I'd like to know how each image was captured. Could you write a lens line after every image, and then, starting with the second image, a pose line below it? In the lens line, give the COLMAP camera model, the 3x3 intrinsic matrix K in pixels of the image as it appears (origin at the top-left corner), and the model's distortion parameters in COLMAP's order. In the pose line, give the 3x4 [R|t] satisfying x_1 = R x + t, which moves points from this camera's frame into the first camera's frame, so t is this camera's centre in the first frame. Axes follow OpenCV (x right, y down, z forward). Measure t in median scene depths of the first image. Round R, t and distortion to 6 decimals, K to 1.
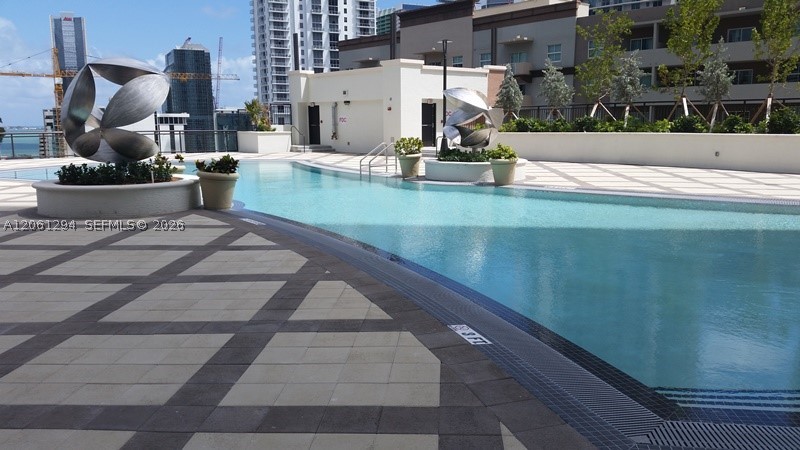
lens RADIAL K [[698.1, 0, 399.8], [0, 698.1, 228.9], [0, 0, 1]] dist [0.001524, -0.002299]
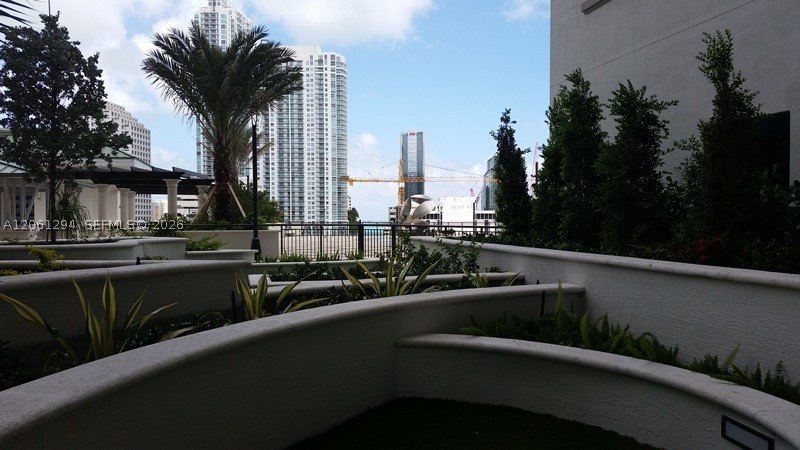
lens RADIAL K [[698.1, 0, 399.9], [0, 698.1, 223.6], [0, 0, 1]] dist [0.001524, -0.002299]
pose [[0.900691, 0.008614, -0.434376, 0.045433], [-0.071443, 0.989130, -0.128523, 0.015661], [0.428547, 0.146793, 0.891515, -0.093313]]
